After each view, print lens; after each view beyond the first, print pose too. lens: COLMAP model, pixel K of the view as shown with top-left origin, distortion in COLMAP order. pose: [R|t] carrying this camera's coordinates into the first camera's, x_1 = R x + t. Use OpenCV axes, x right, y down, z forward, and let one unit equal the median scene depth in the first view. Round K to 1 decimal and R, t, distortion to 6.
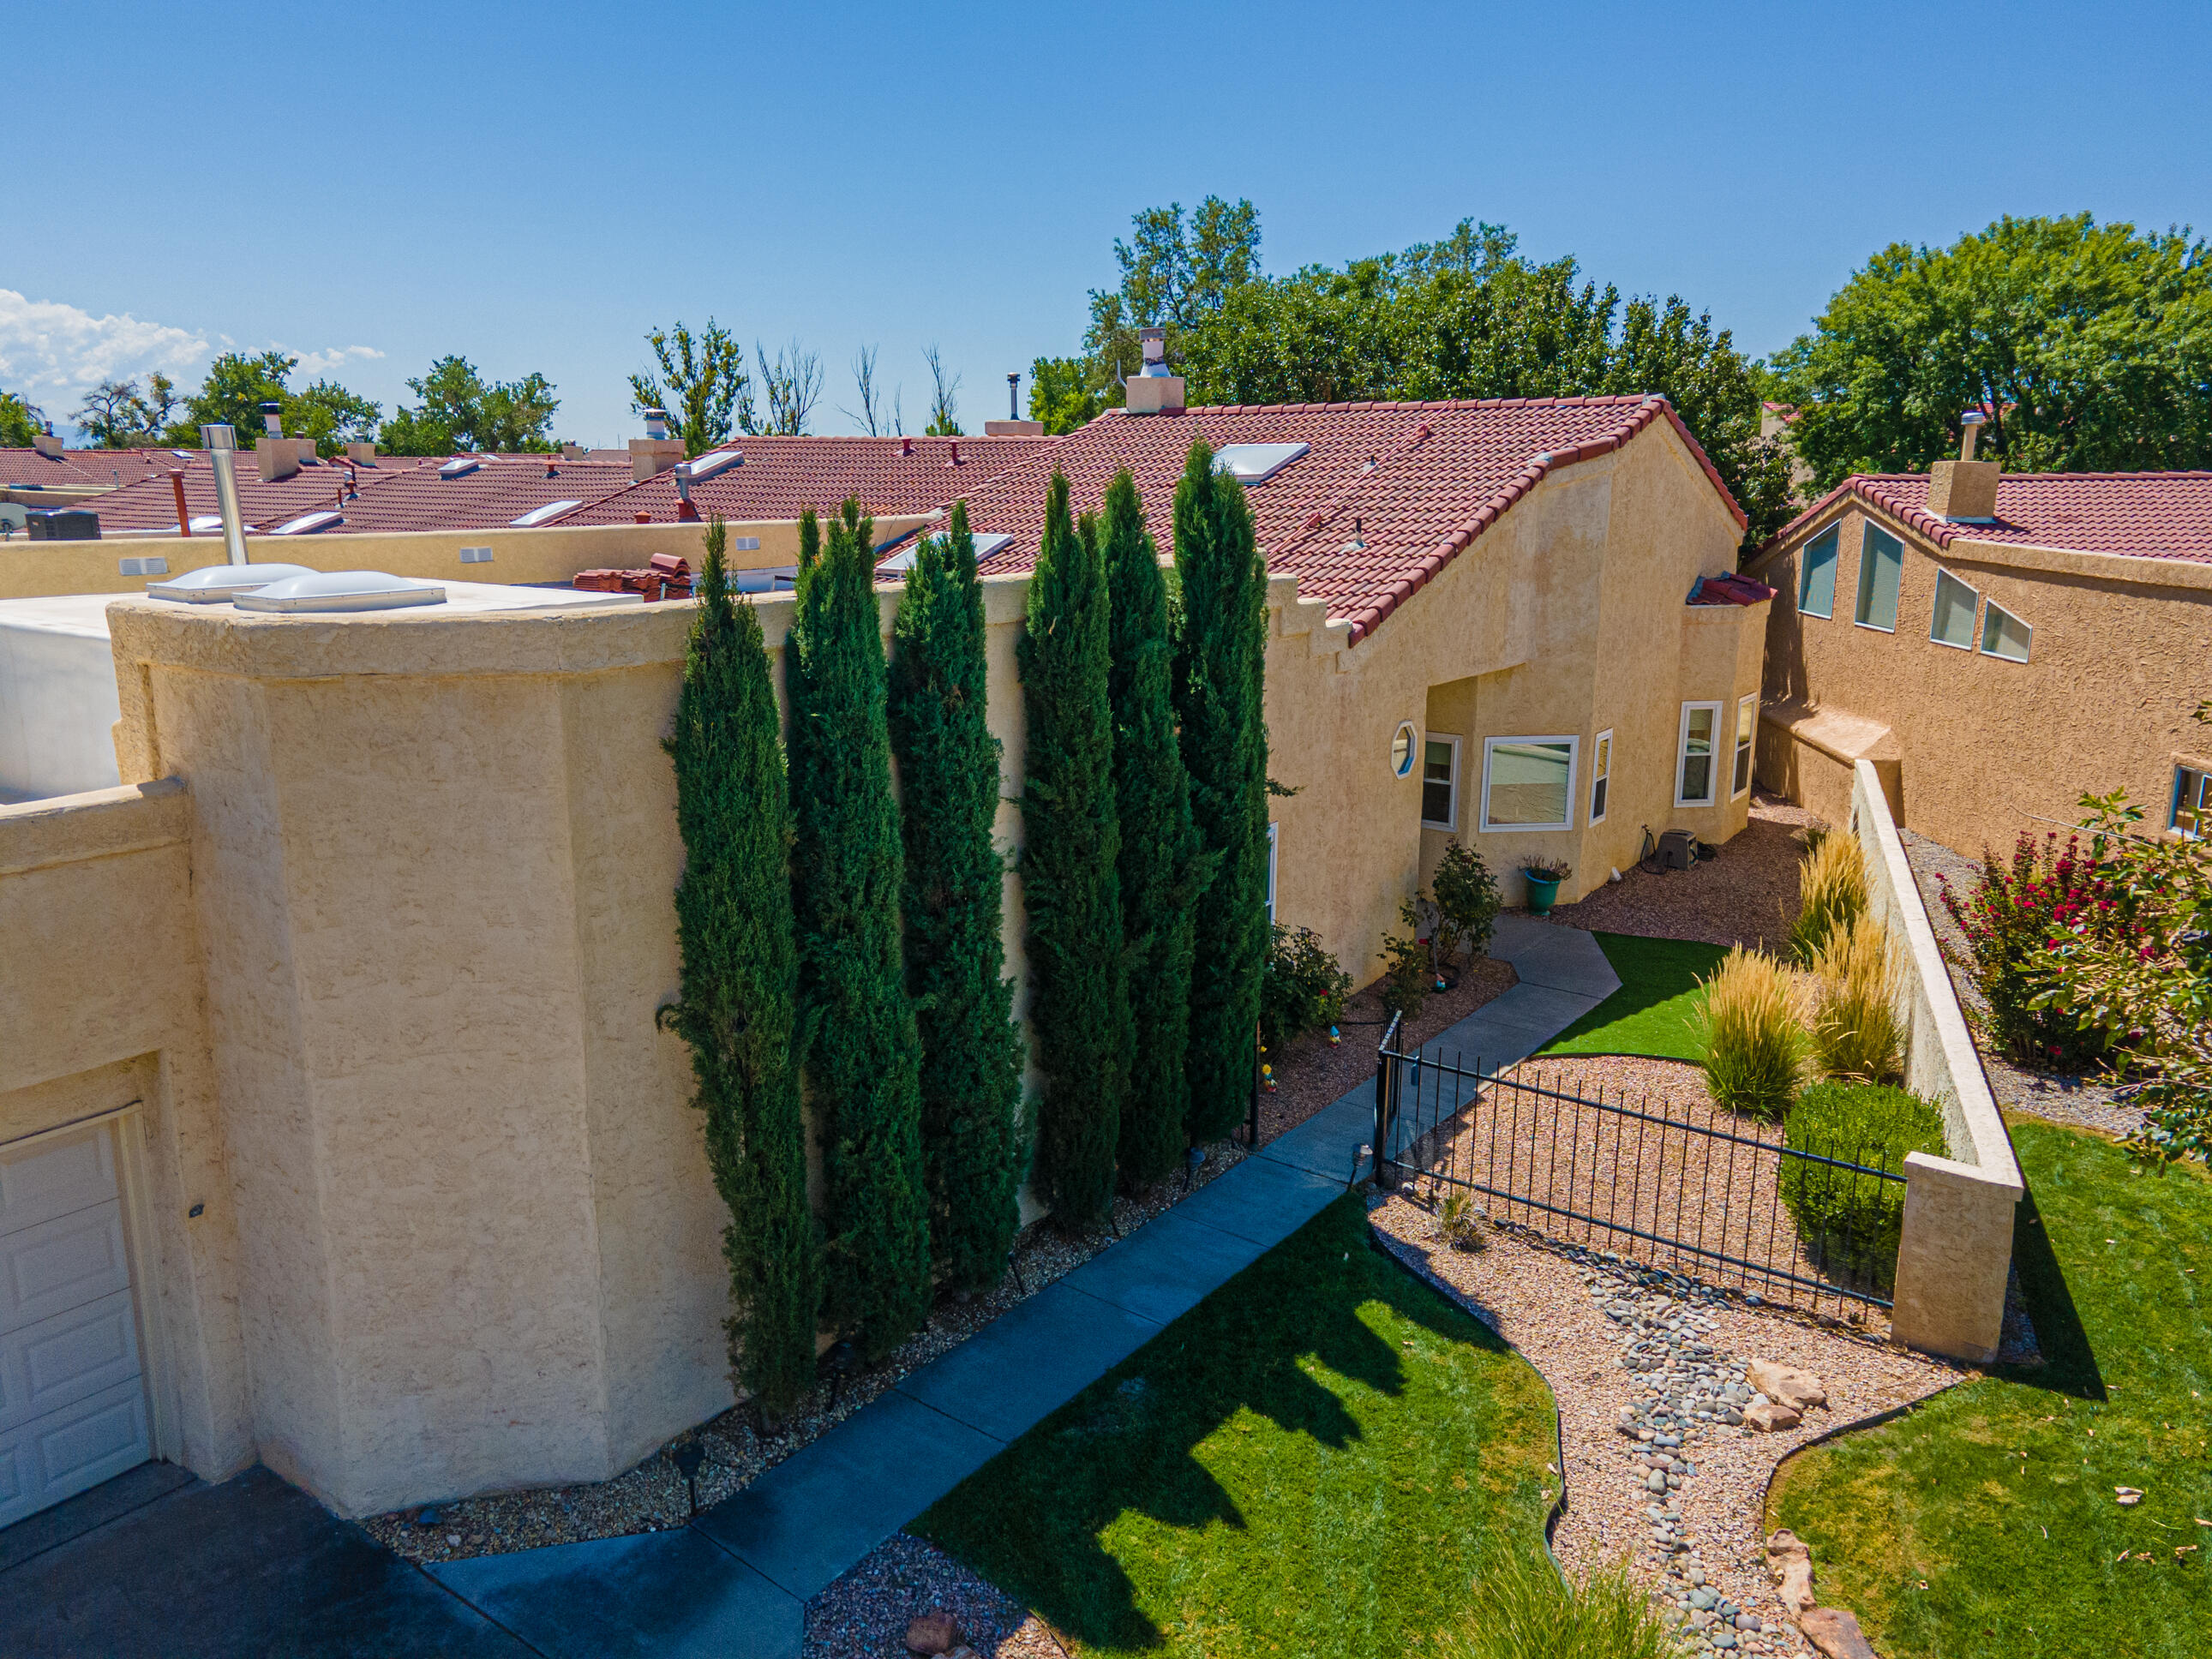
lens RADIAL K [[1615.0, 0, 1095.8], [0, 1615.0, 815.1], [0, 0, 1]] dist [0.029391, 0.028517]
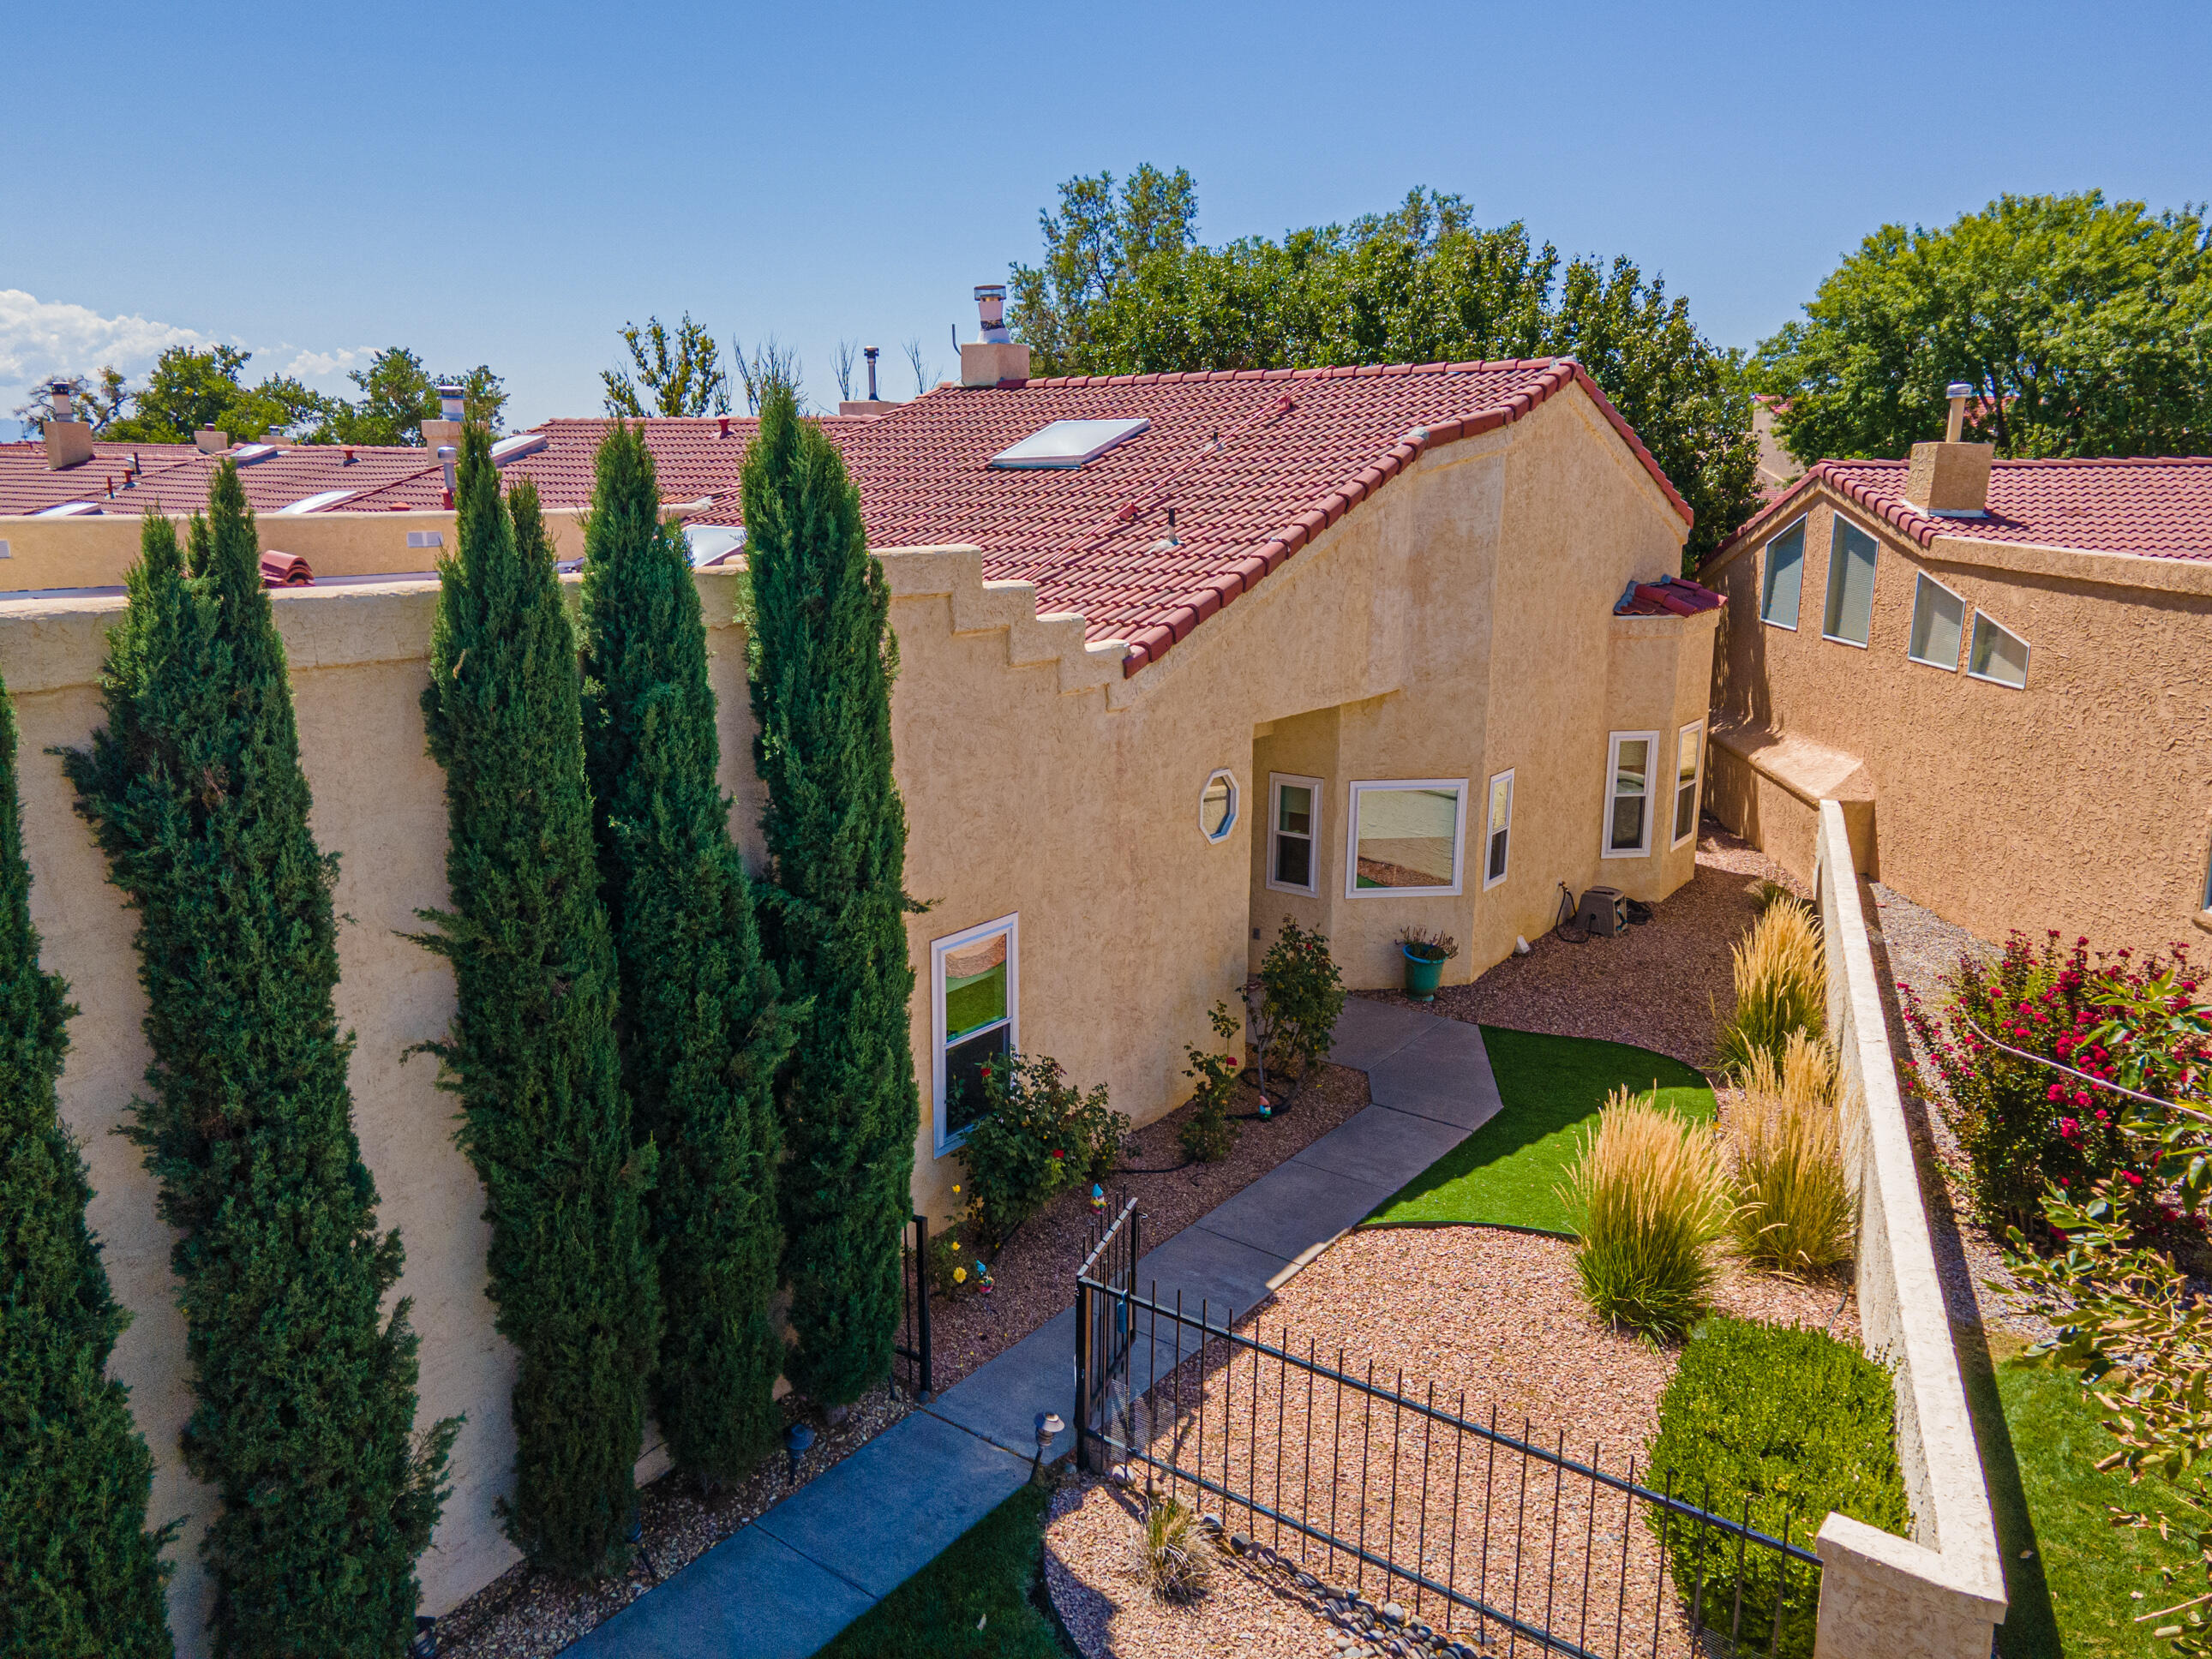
lens RADIAL K [[1615.0, 0, 1097.9], [0, 1615.0, 817.6], [0, 0, 1]] dist [0.029391, 0.028517]
pose [[0.999998, 0.000470, -0.001743, 0.144971], [-0.000467, 0.999999, 0.001388, -0.039083], [0.001743, -0.001387, 0.999998, 0.244768]]
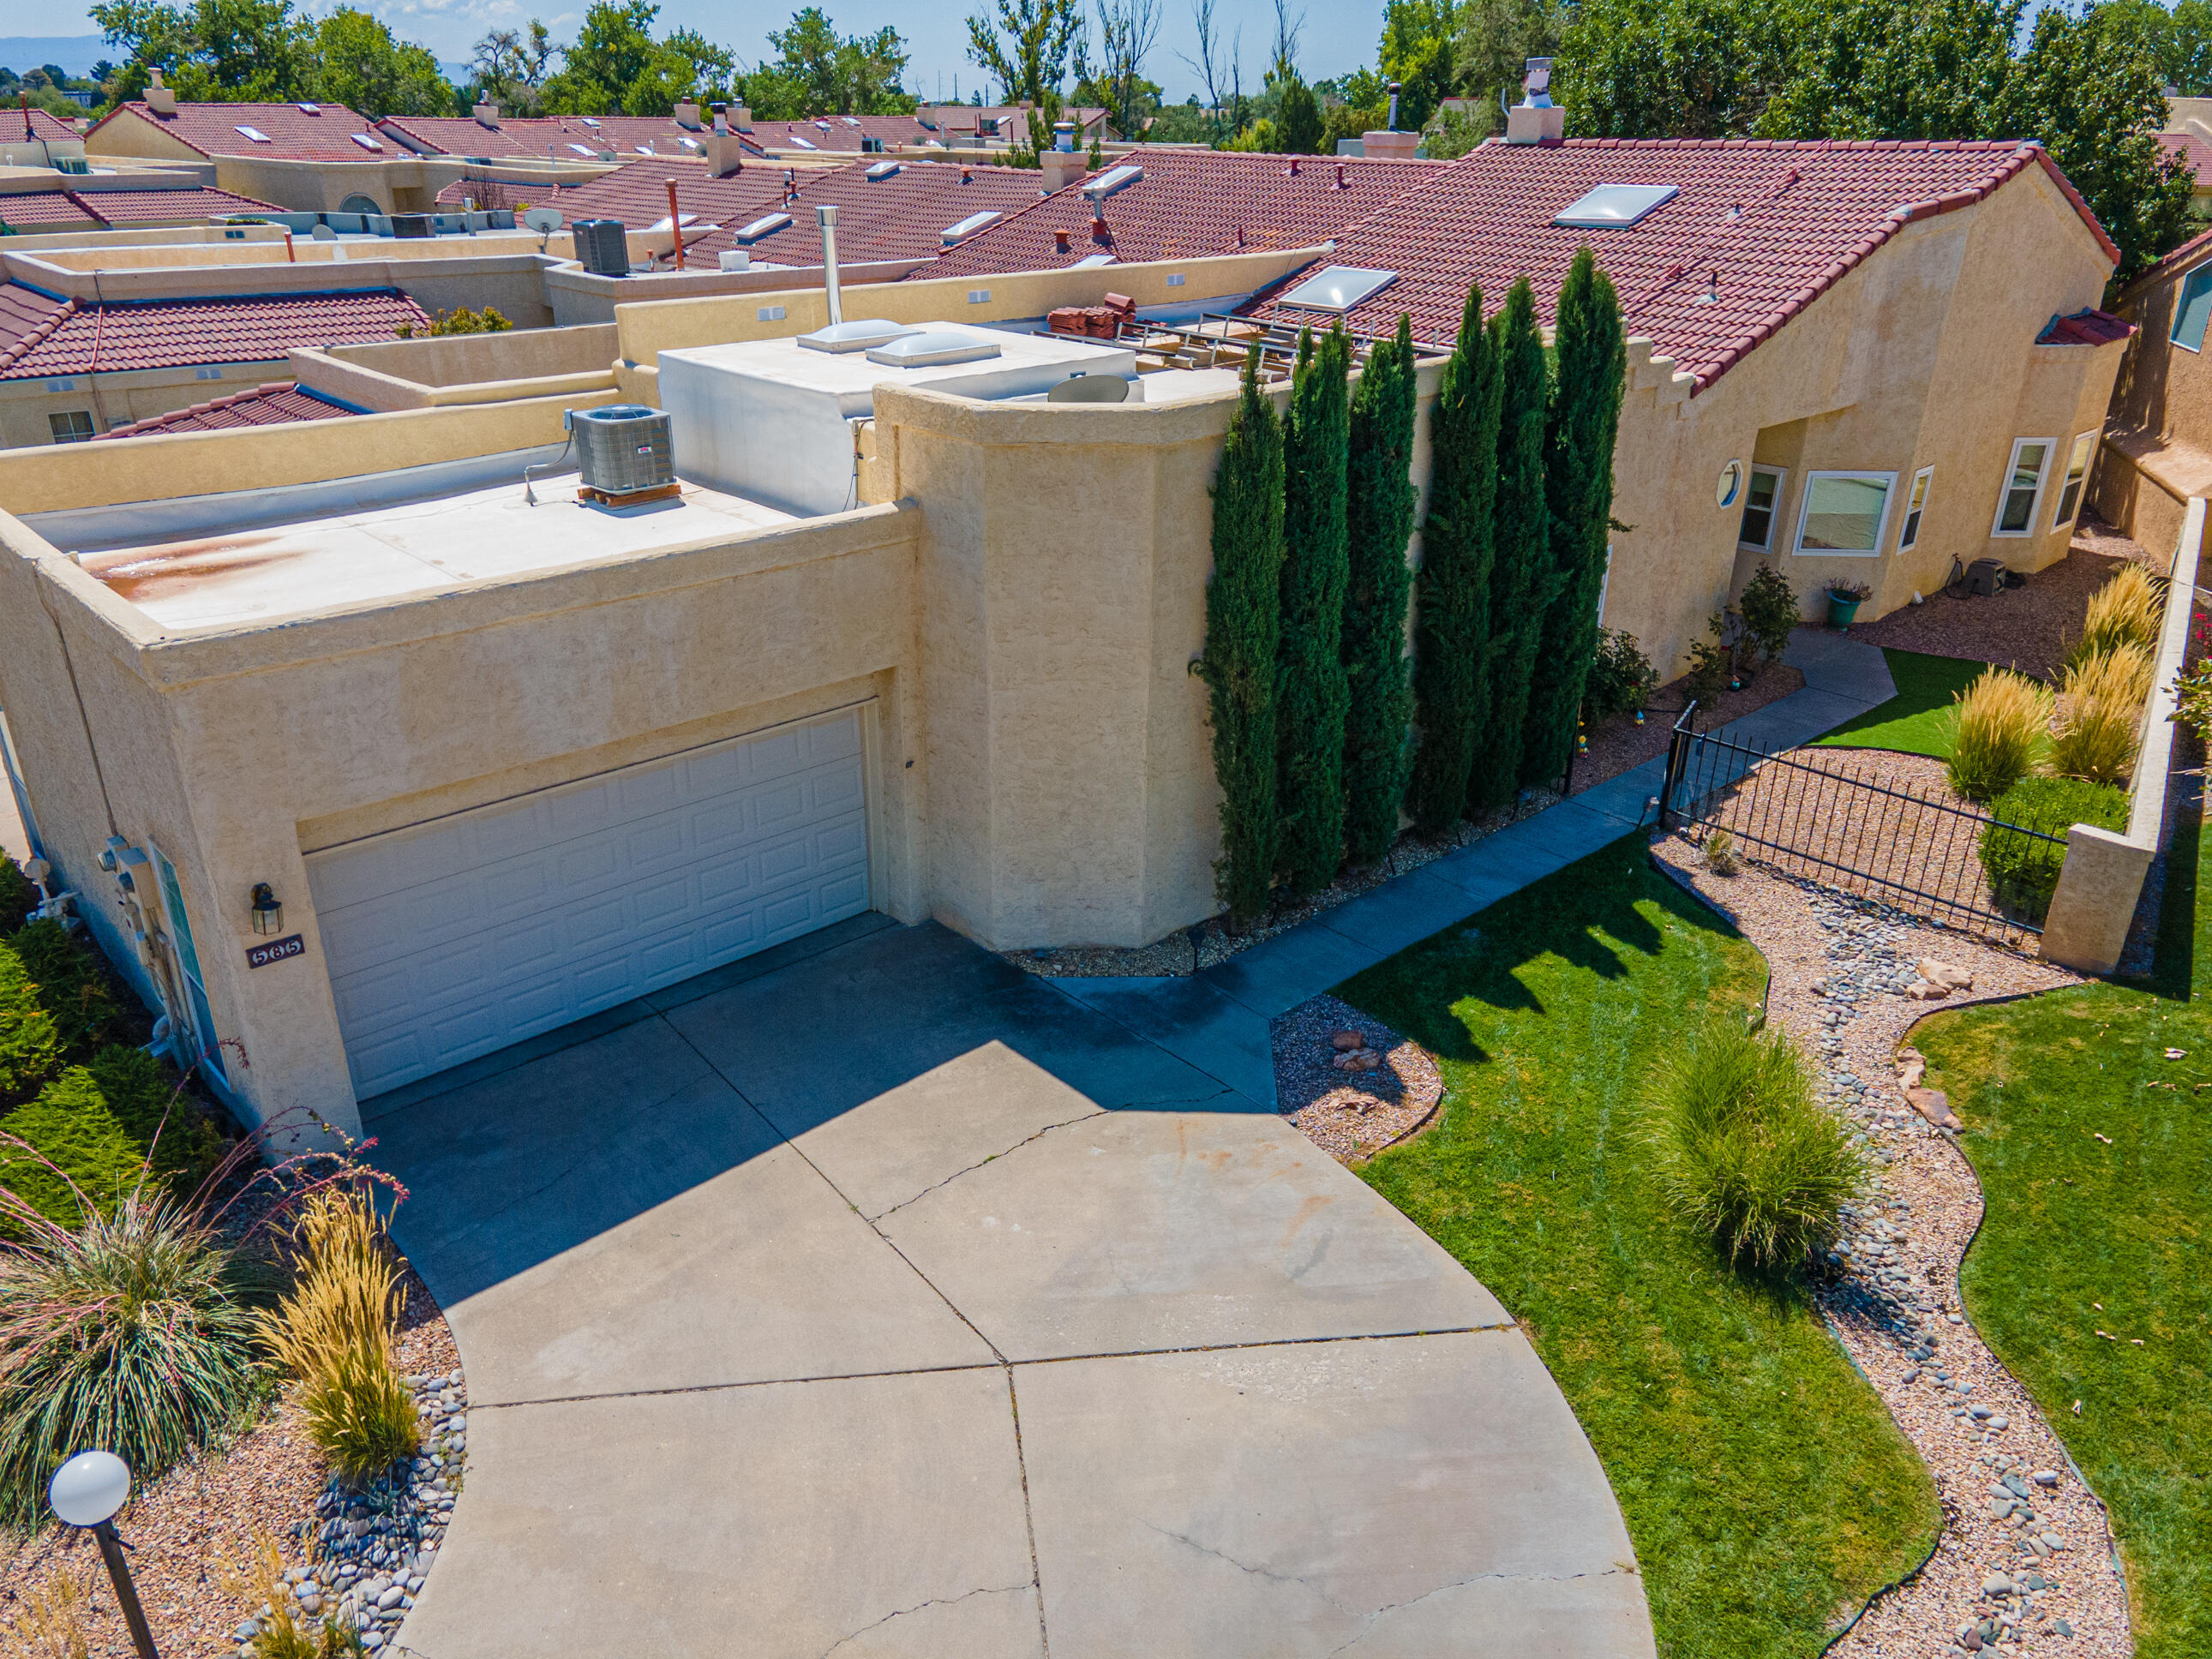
lens RADIAL K [[1615.0, 0, 1094.9], [0, 1615.0, 825.0], [0, 0, 1]] dist [0.029391, 0.028517]
pose [[0.981981, 0.081199, -0.170648, -0.044542], [-0.044768, 0.977235, 0.207382, -0.024760], [0.183603, -0.196005, 0.963261, -0.299346]]
